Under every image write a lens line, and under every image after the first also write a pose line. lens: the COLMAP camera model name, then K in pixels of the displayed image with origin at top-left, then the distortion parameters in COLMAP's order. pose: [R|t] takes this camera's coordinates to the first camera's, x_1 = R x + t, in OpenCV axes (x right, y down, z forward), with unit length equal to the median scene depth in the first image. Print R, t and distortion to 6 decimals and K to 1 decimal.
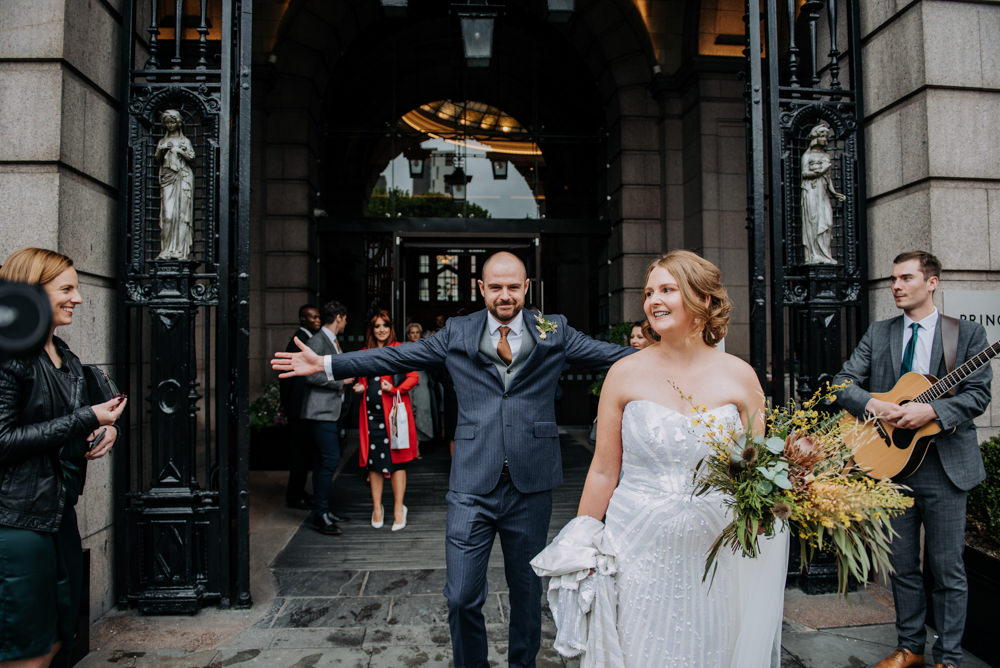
lens RADIAL K [[690.7, 0, 501.1], [0, 690.7, 336.1], [0, 0, 1]] dist [-0.047030, -0.002228]
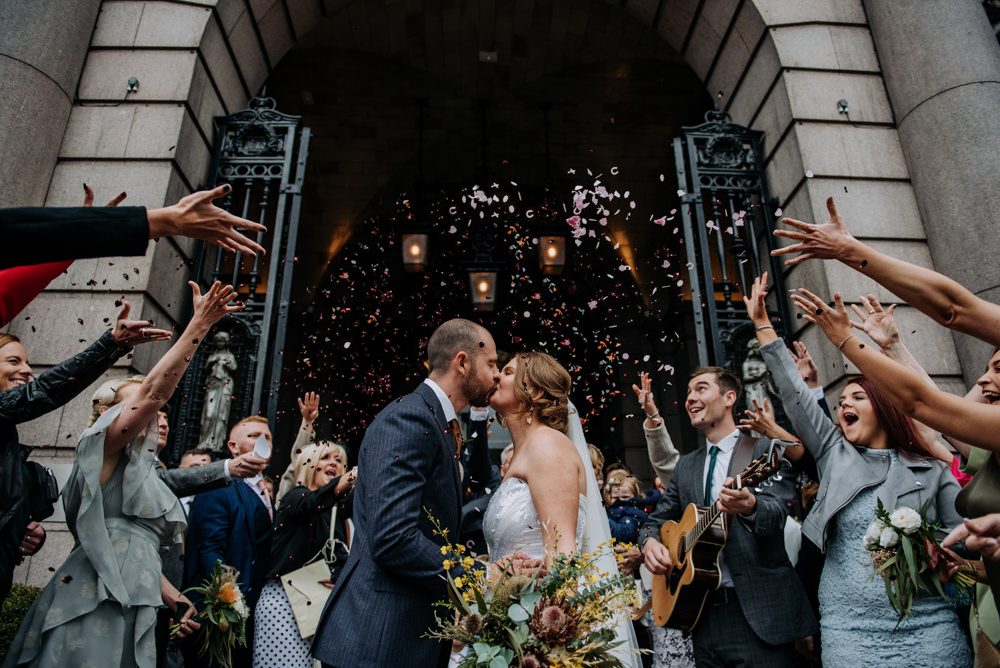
lens RADIAL K [[690.7, 0, 498.5], [0, 690.7, 332.2], [0, 0, 1]] dist [-0.047030, -0.002228]
pose [[0.999256, -0.014312, -0.035800, 0.067385], [0.000666, 0.934819, -0.355125, 0.114412], [0.038549, 0.354837, 0.934133, -0.158515]]
